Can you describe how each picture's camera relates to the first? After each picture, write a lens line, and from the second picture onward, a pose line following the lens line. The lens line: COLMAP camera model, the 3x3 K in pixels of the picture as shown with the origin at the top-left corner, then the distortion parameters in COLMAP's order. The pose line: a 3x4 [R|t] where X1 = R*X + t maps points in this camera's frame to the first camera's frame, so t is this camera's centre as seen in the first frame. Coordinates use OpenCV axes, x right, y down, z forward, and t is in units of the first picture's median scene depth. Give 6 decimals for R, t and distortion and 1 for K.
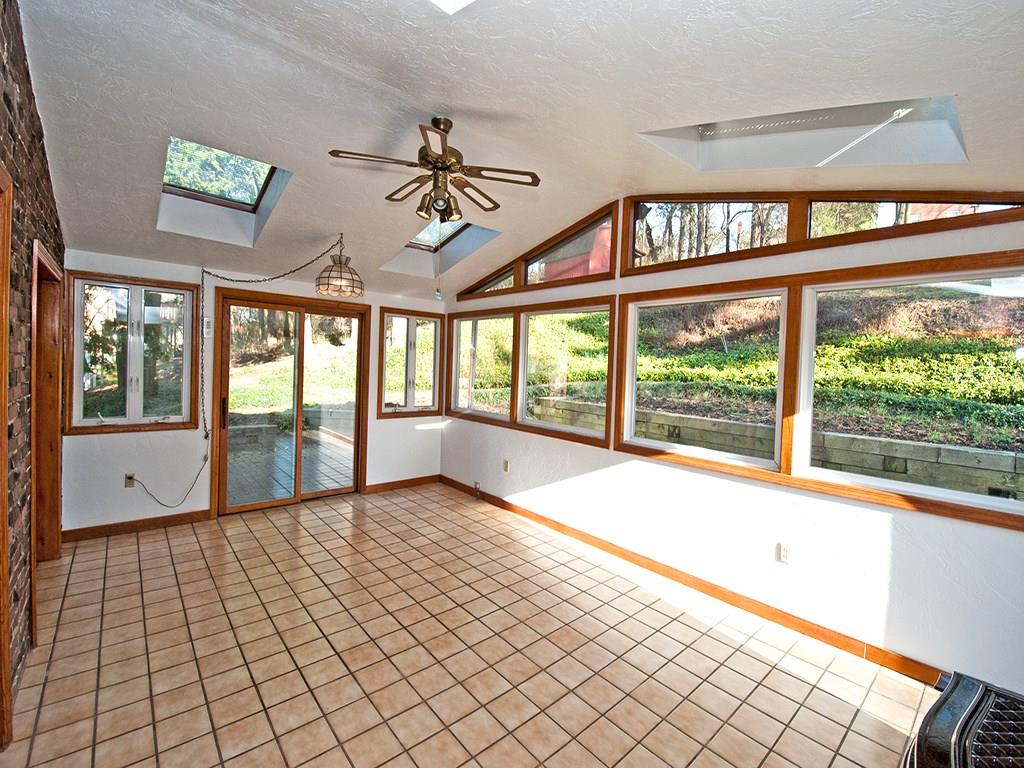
lens RADIAL K [[449.4, 0, 517.5], [0, 449.4, 378.9], [0, 0, 1]] dist [-0.003321, -0.006789]
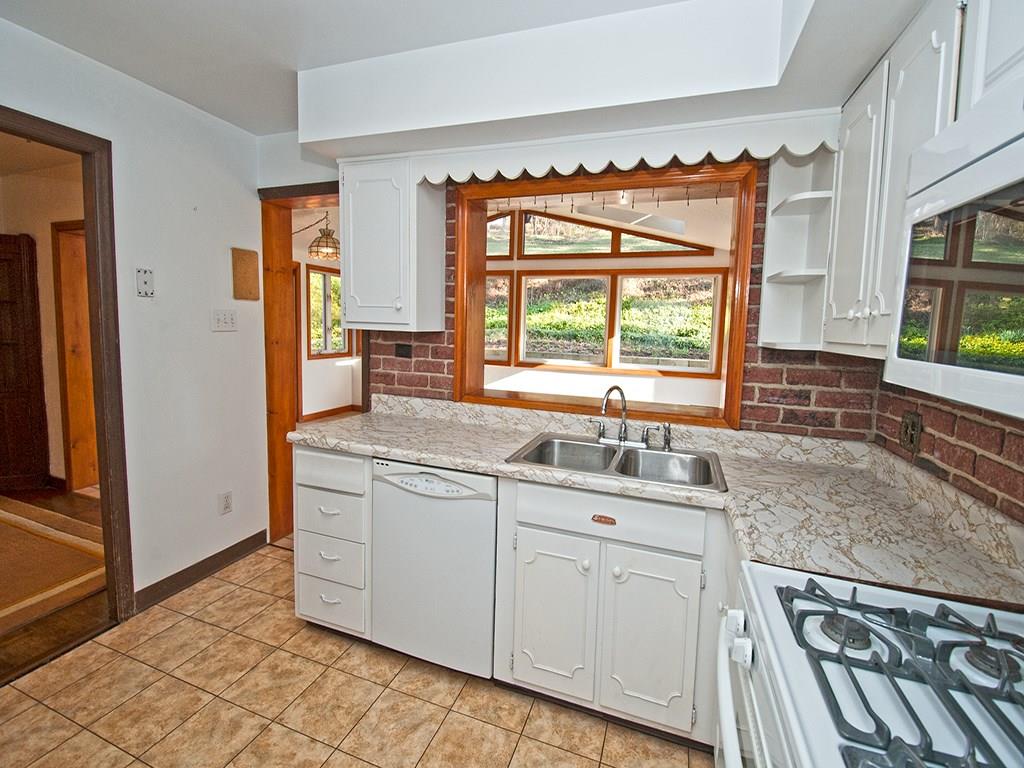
lens RADIAL K [[449.4, 0, 514.3], [0, 449.4, 362.7], [0, 0, 1]] dist [-0.003321, -0.006789]
pose [[0.880269, -0.046243, 0.472216, -0.547586], [0.013889, 0.997324, 0.071774, 0.026804], [-0.474271, -0.056622, 0.878556, -0.425424]]
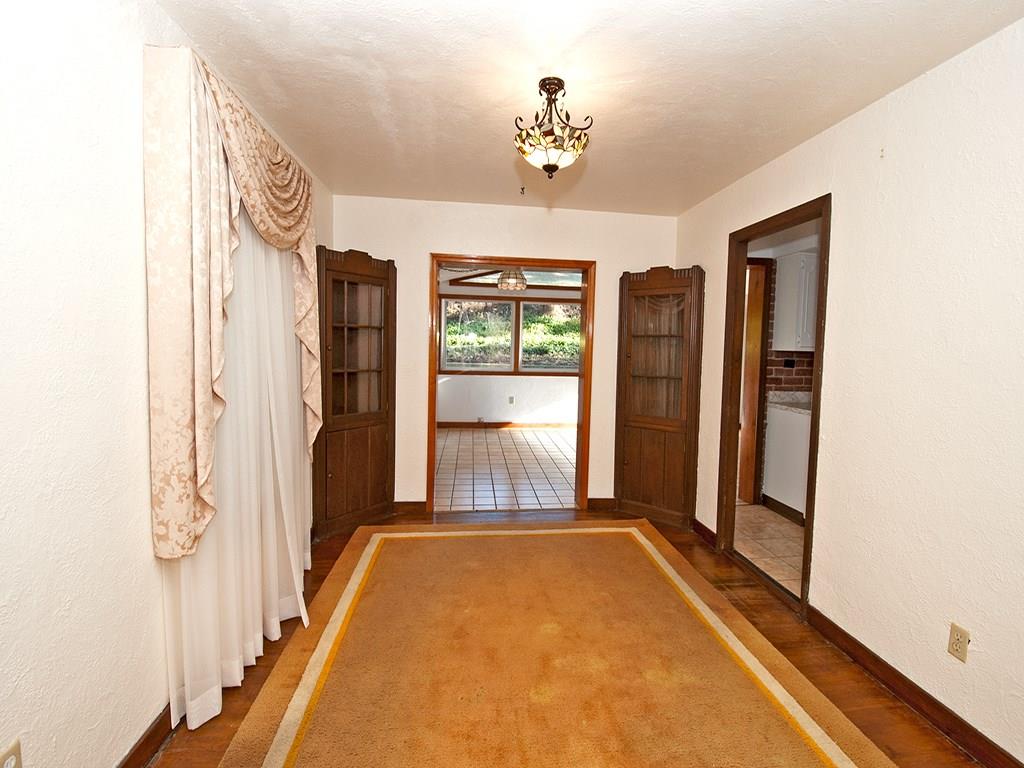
lens RADIAL K [[449.4, 0, 518.0], [0, 449.4, 370.0], [0, 0, 1]] dist [-0.003321, -0.006789]
pose [[0.577252, -0.060274, 0.814339, -1.591822], [0.024809, 0.998106, 0.056290, -0.005666], [-0.816189, -0.012291, 0.577654, 0.109253]]
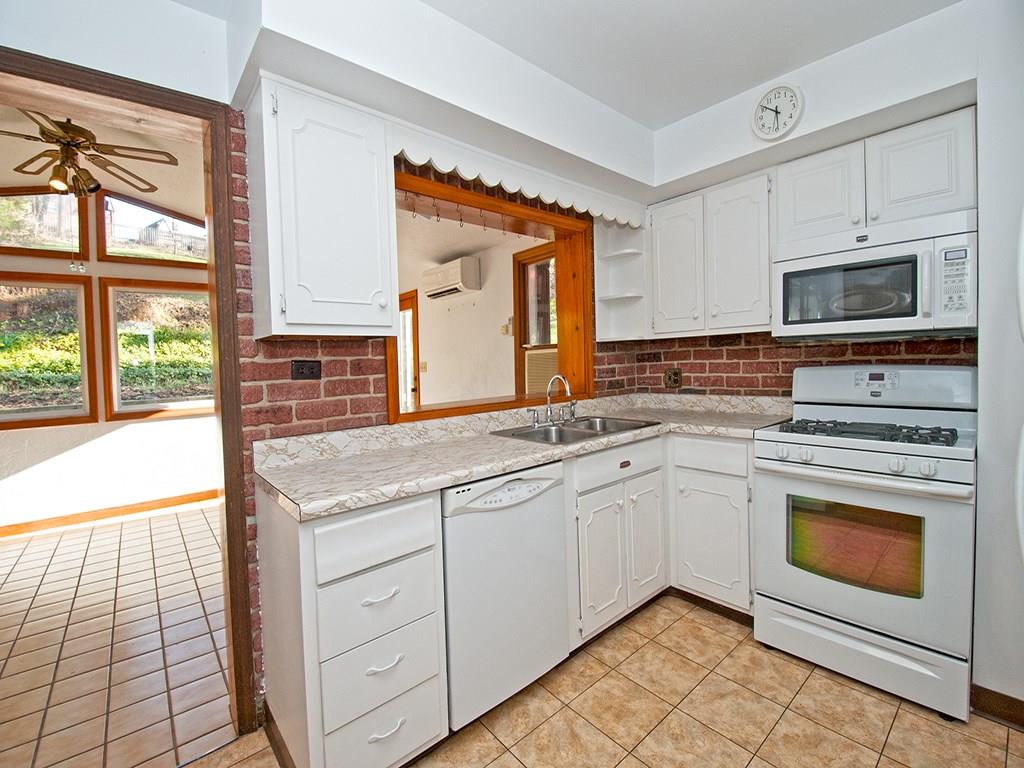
lens RADIAL K [[449.4, 0, 526.1], [0, 449.4, 368.0], [0, 0, 1]] dist [-0.003321, -0.006789]
pose [[0.008061, -0.054722, 0.998469, -0.825884], [0.068549, 0.996183, 0.054043, 0.041968], [-0.997615, 0.068008, 0.011782, -0.024205]]
